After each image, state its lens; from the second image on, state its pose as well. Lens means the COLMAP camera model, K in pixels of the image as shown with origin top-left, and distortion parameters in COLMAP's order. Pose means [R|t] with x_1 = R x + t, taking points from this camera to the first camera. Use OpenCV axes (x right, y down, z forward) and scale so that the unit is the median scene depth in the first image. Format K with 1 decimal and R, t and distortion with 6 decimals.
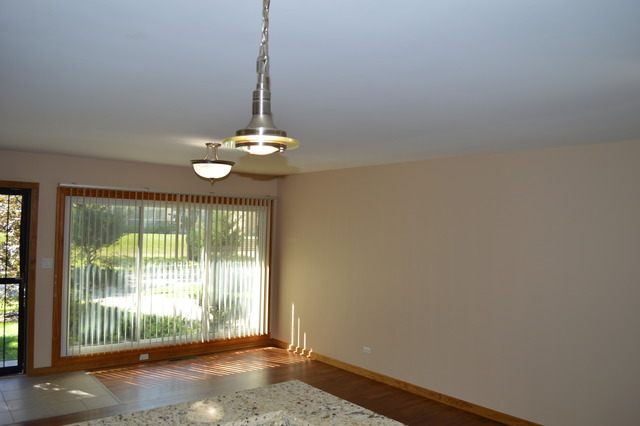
lens RADIAL K [[506.9, 0, 320.0], [0, 506.9, 213.0], [0, 0, 1]] dist [-0.076673, 0.002675]
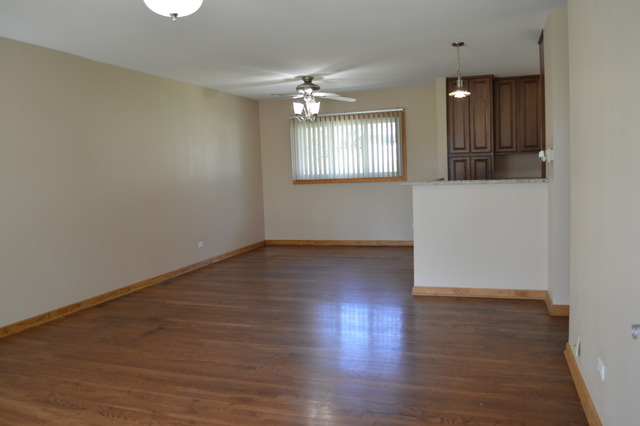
lens RADIAL K [[506.9, 0, 320.0], [0, 506.9, 213.0], [0, 0, 1]] dist [-0.076673, 0.002675]
pose [[-0.557881, -0.061996, 0.827602, -0.610620], [-0.003385, 0.997368, 0.072431, 0.097556], [-0.829914, 0.037606, -0.556622, 0.884663]]
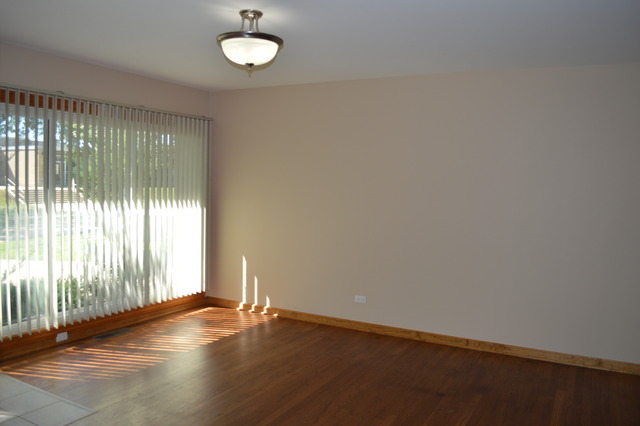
lens RADIAL K [[506.9, 0, 320.0], [0, 506.9, 213.0], [0, 0, 1]] dist [-0.076673, 0.002675]
pose [[0.928293, -0.024057, 0.371071, -0.269409], [-0.009317, 0.996087, 0.087885, 0.050283], [-0.371733, -0.085040, 0.924437, 0.237811]]
